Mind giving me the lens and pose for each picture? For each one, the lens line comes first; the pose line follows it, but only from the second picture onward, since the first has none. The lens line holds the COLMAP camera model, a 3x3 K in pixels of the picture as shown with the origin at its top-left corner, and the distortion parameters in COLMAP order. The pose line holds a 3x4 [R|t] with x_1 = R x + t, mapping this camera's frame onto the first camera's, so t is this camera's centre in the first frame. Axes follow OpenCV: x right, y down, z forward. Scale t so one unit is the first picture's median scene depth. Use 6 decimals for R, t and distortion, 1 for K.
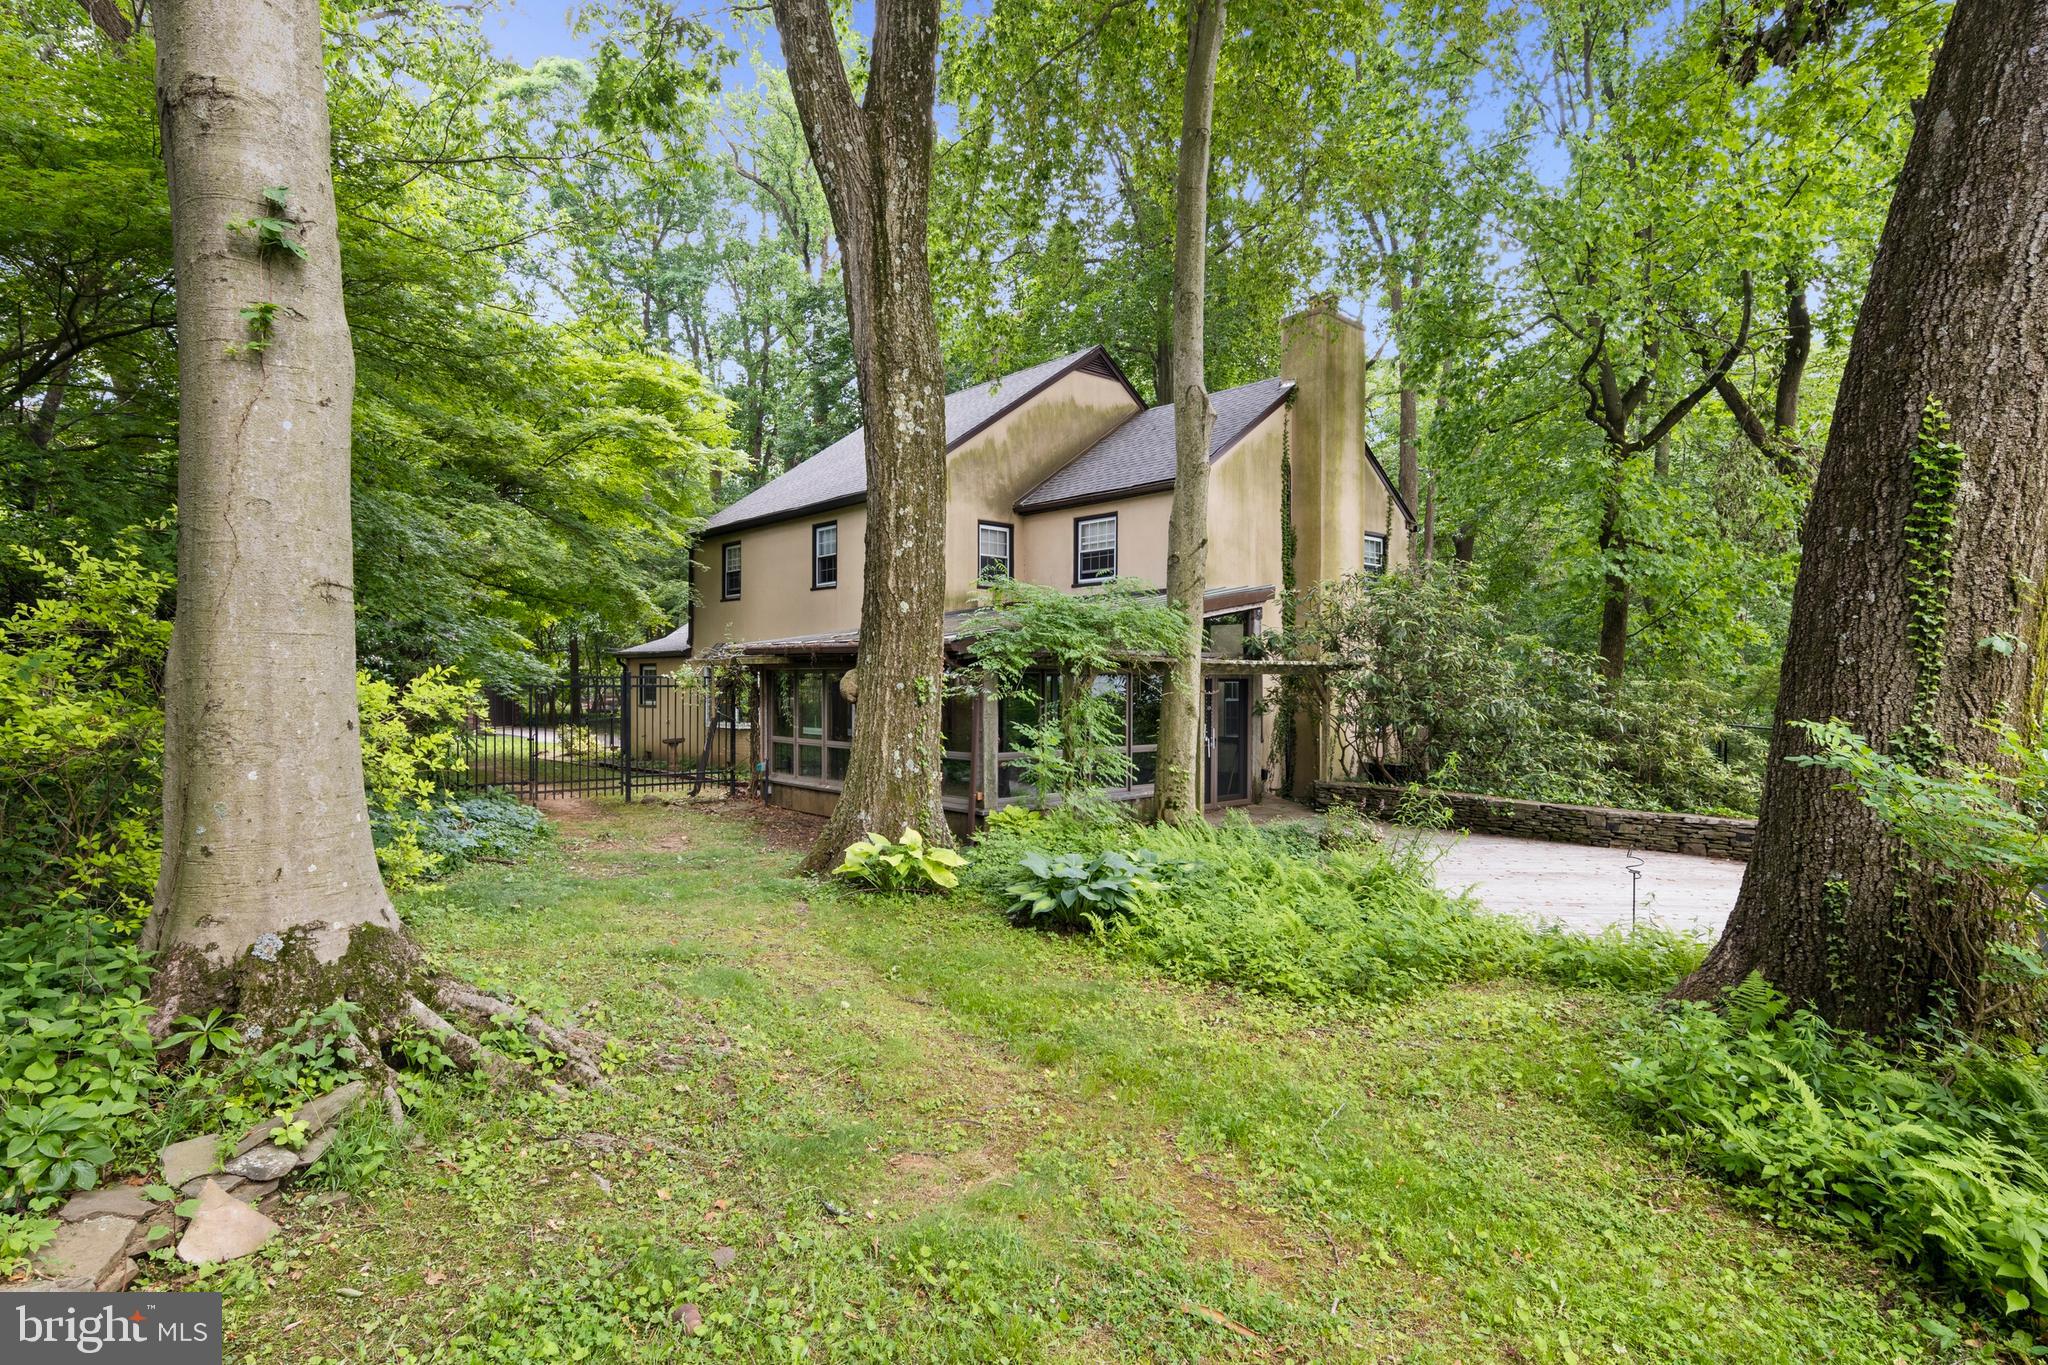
lens RADIAL K [[1051.3, 0, 1024.0], [0, 1051.3, 682.5], [0, 0, 1]] dist [0.020582, -0.000883]
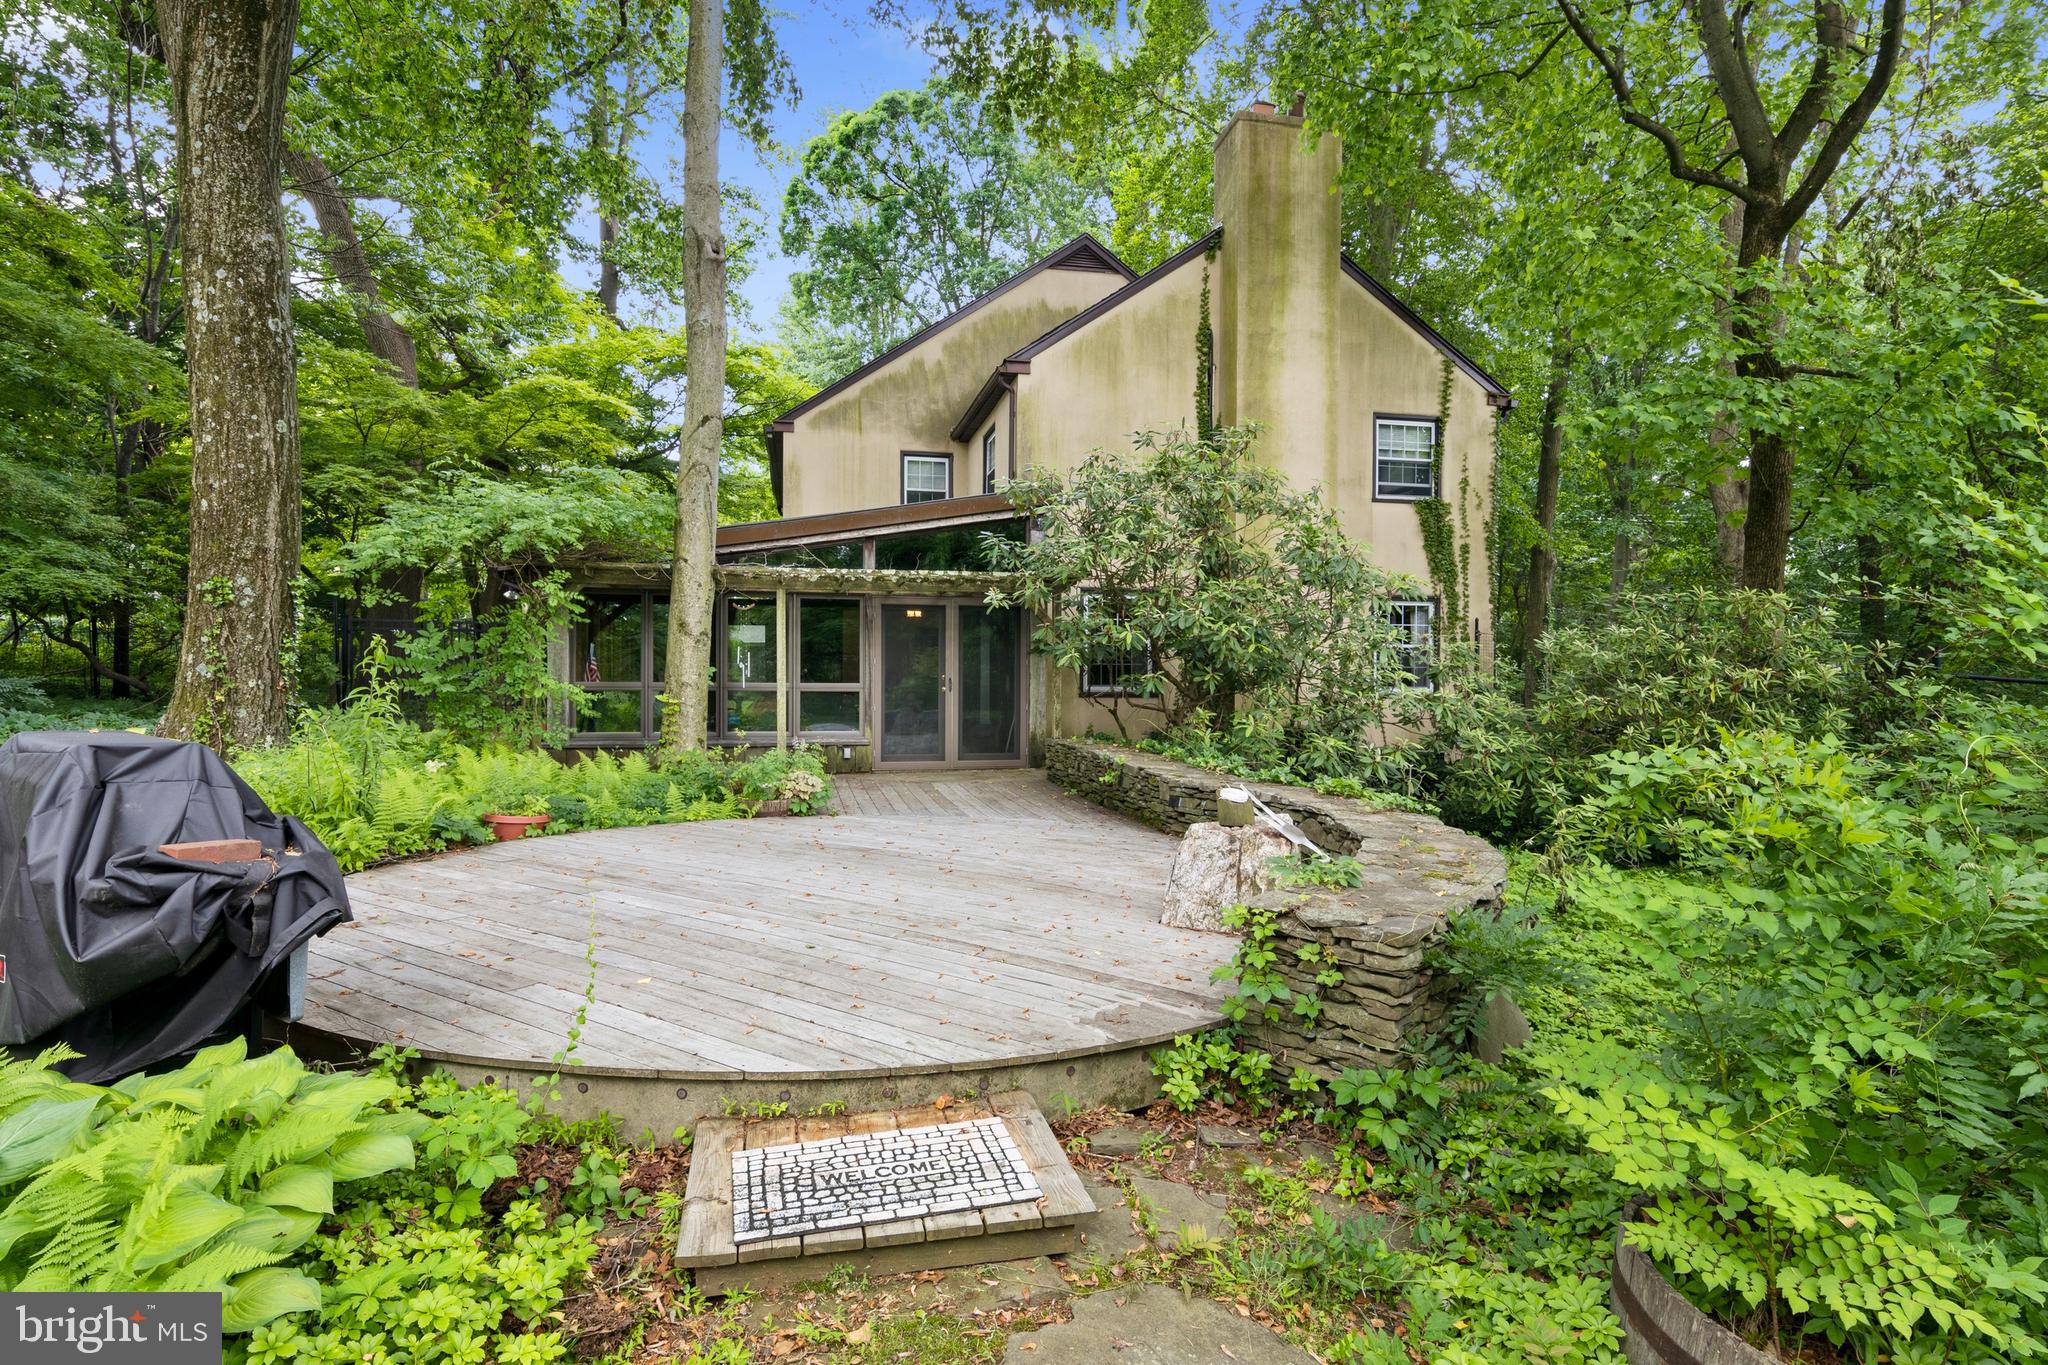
lens RADIAL K [[1051.3, 0, 1024.0], [0, 1051.3, 682.5], [0, 0, 1]] dist [0.020582, -0.000883]
pose [[0.852901, 0.009625, -0.521984, 0.536509], [-0.009535, 0.999950, 0.002858, 0.042115], [0.521986, 0.002539, 0.852950, 0.291129]]
